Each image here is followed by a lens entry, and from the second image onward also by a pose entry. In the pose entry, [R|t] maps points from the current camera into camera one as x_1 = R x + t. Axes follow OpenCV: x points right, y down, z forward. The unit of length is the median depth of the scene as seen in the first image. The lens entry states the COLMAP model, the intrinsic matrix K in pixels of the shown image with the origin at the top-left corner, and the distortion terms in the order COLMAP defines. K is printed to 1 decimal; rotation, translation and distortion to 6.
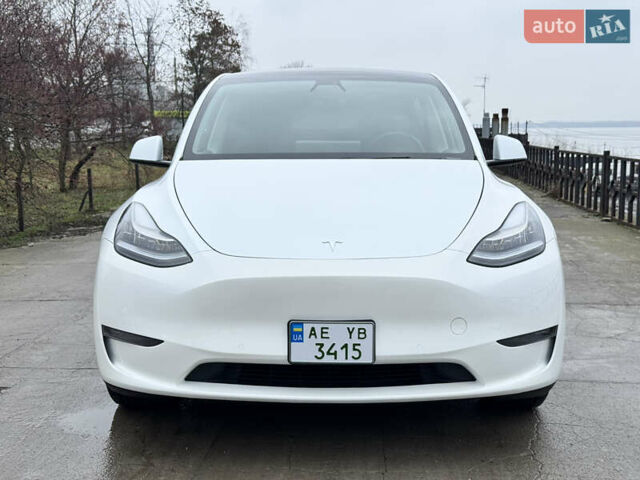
lens RADIAL K [[888.3, 0, 320.0], [0, 888.3, 240.0], [0, 0, 1]] dist [0.132455, 0.005694]
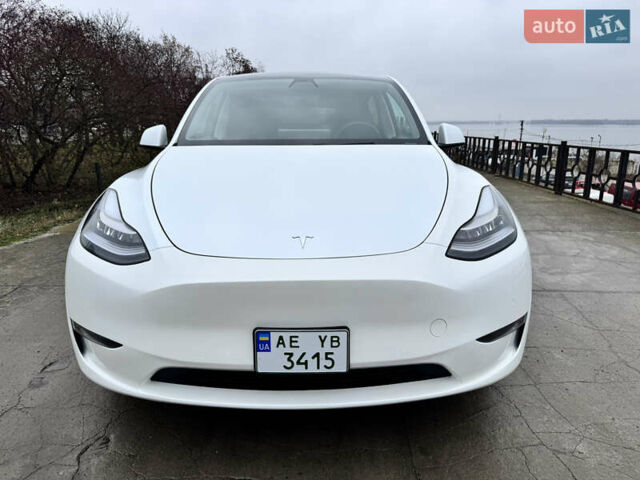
lens RADIAL K [[470.7, 0, 320.0], [0, 470.7, 240.0], [0, 0, 1]] dist [0.021064, -0.005142]
pose [[0.999535, -0.010605, 0.028595, 0.018930], [0.007259, 0.993375, 0.114692, -0.052561], [-0.029622, -0.114431, 0.992989, 0.530904]]
